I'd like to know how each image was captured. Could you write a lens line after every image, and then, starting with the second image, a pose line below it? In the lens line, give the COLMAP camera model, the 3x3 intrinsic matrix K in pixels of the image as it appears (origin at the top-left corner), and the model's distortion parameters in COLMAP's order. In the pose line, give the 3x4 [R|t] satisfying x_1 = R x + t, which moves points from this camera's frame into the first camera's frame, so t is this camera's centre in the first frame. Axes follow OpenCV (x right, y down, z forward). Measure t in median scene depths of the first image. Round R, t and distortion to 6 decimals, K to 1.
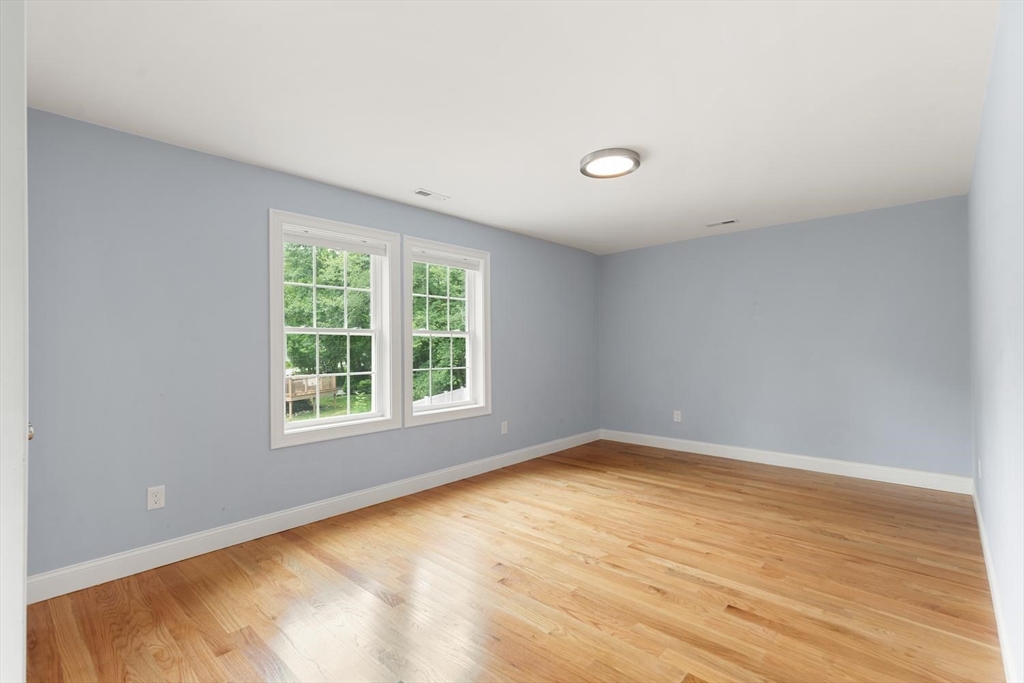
lens RADIAL K [[459.2, 0, 511.1], [0, 459.2, 344.3], [0, 0, 1]] dist [0.008262, -0.000219]
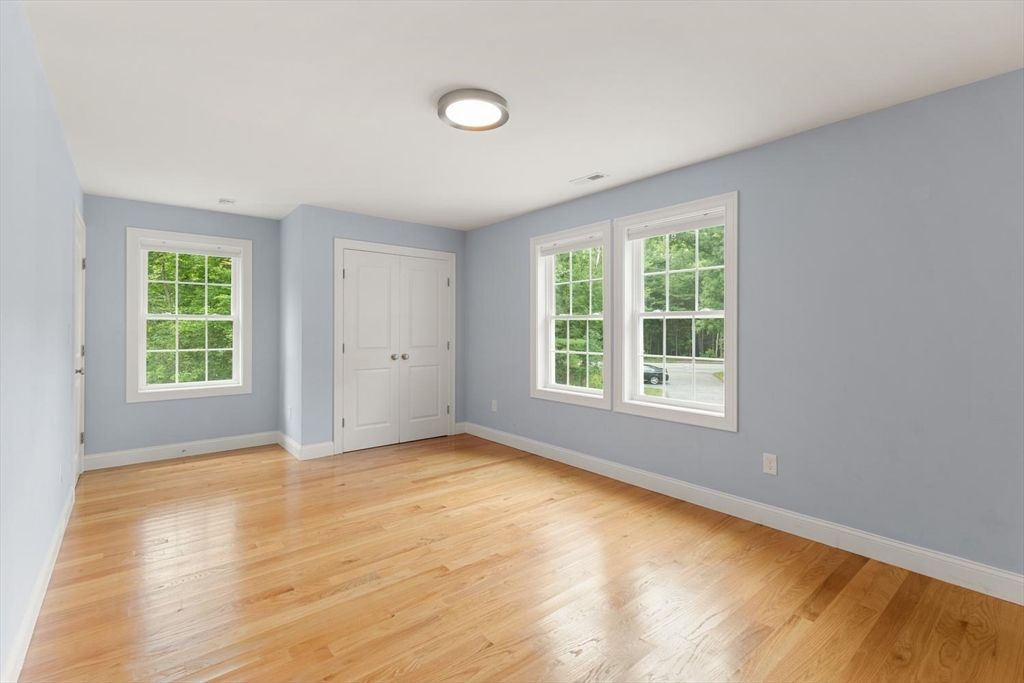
lens RADIAL K [[462.7, 0, 510.5], [0, 462.7, 334.1], [0, 0, 1]] dist [0.007857, -0.000265]
pose [[-0.126500, 0.018920, -0.991786, 0.905364], [-0.000513, 0.999817, 0.019139, -0.007089], [0.991966, 0.002930, -0.126467, 1.027143]]
